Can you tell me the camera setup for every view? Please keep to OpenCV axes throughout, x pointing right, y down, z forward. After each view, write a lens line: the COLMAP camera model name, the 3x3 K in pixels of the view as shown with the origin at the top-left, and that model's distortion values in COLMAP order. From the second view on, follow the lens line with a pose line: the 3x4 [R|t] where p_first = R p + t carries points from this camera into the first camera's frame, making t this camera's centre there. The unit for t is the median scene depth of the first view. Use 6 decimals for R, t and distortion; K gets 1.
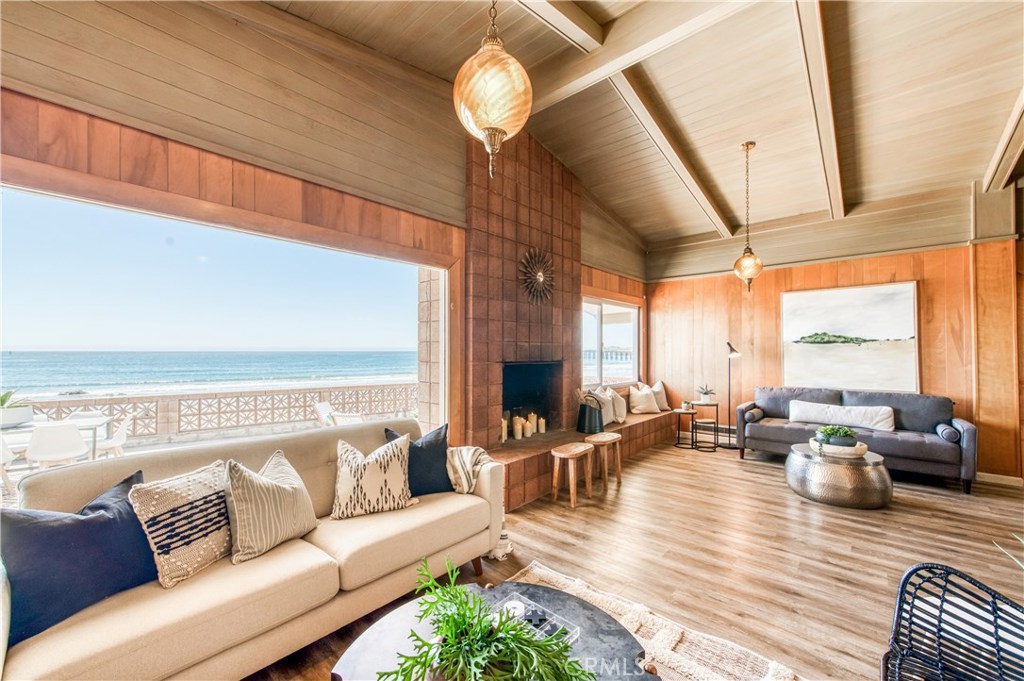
lens RADIAL K [[411.2, 0, 515.5], [0, 411.2, 344.6], [0, 0, 1]] dist [0.000199, 0.000091]
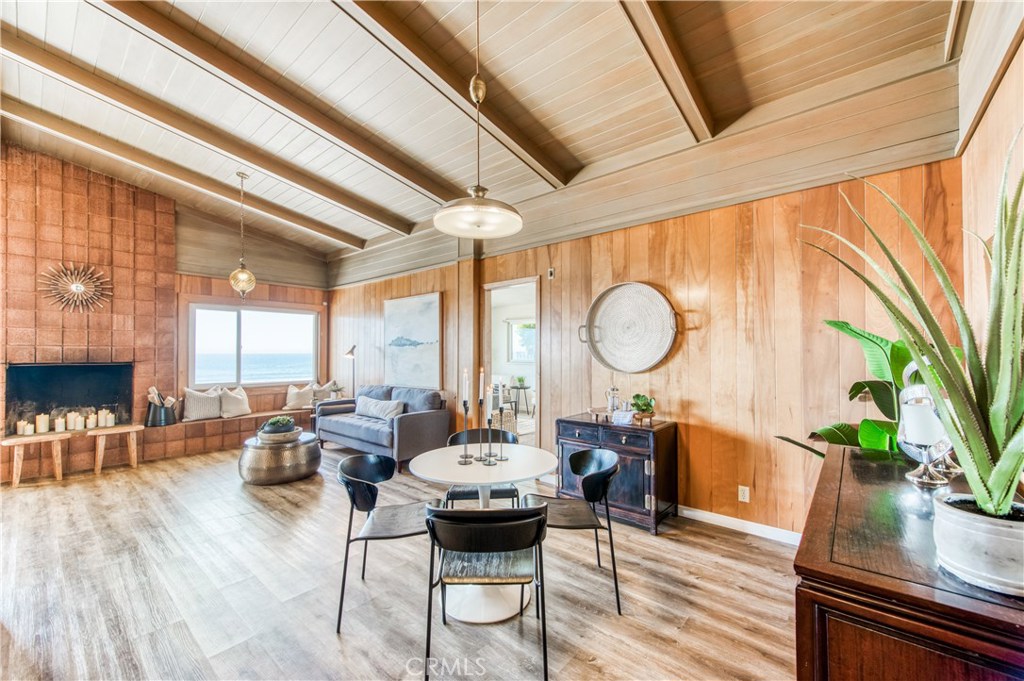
lens RADIAL K [[397.4, 0, 512.1], [0, 397.4, 350.9], [0, 0, 1]] dist [0.001171, 0.000163]
pose [[0.999266, -0.001761, 0.038262, 1.234099], [0.001313, 0.999930, 0.011738, -0.002109], [-0.038280, -0.011680, 0.999199, -0.143467]]
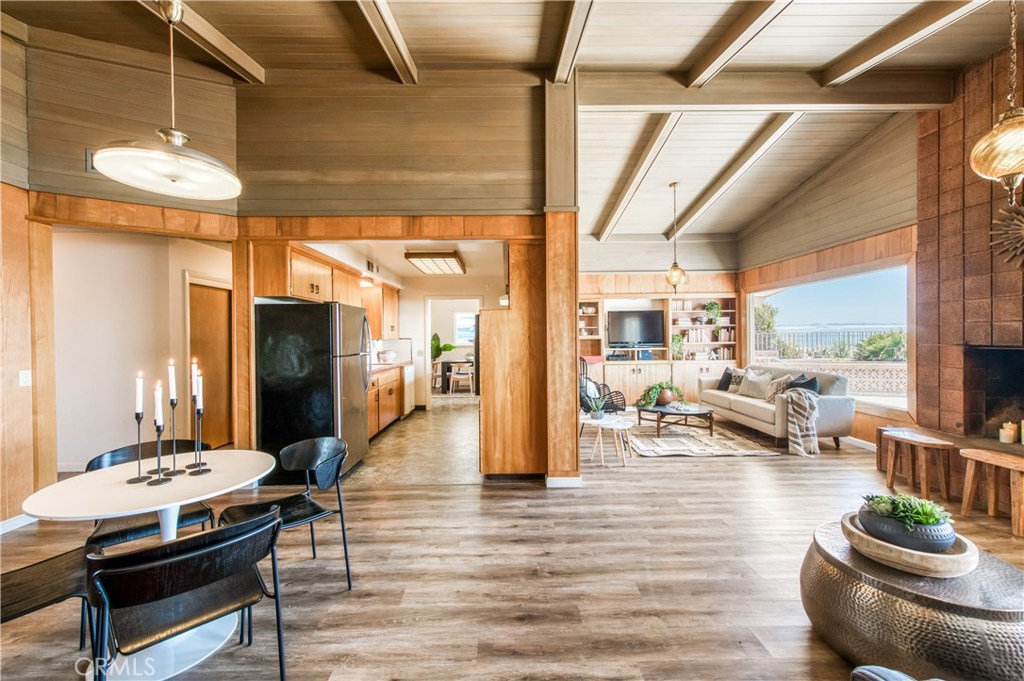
lens RADIAL K [[406.6, 0, 517.0], [0, 406.6, 339.1], [0, 0, 1]] dist [0.001466, 0.000209]
pose [[-0.741946, 0.010113, -0.670383, 1.230287], [0.020093, 0.999772, -0.007157, 0.015370], [0.670158, -0.018780, -0.741981, 0.936216]]
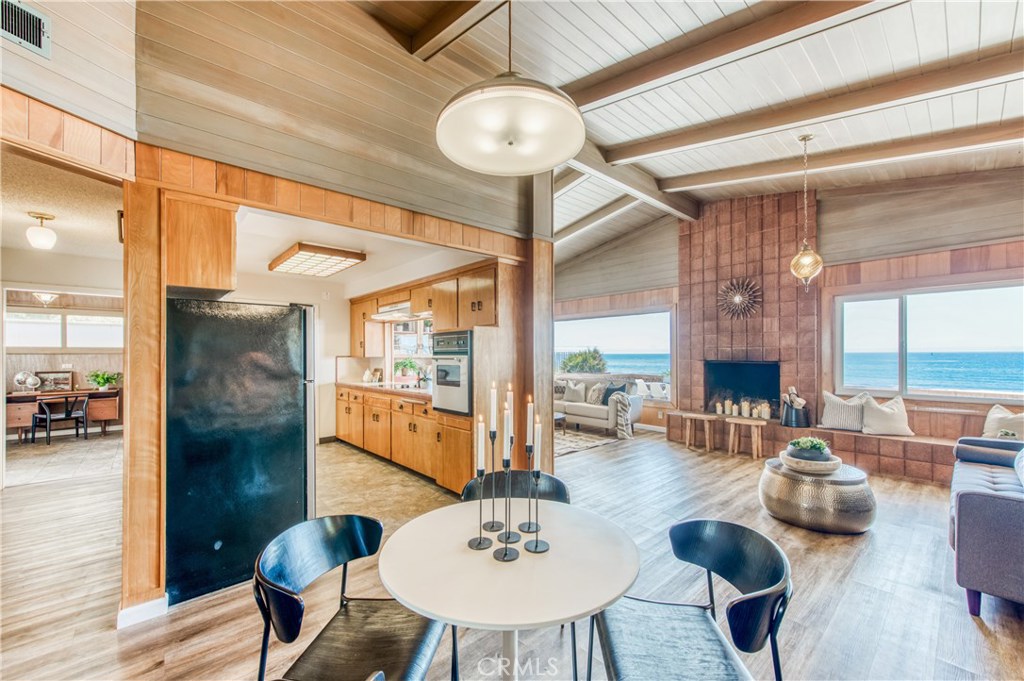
lens RADIAL K [[412.2, 0, 517.2], [0, 412.2, 352.7], [0, 0, 1]] dist [-0.002215, -0.000081]
pose [[-0.103922, -0.001172, -0.994585, 1.528027], [0.020952, 0.999775, -0.003368, 0.003599], [0.994365, -0.021188, -0.103874, 0.413100]]
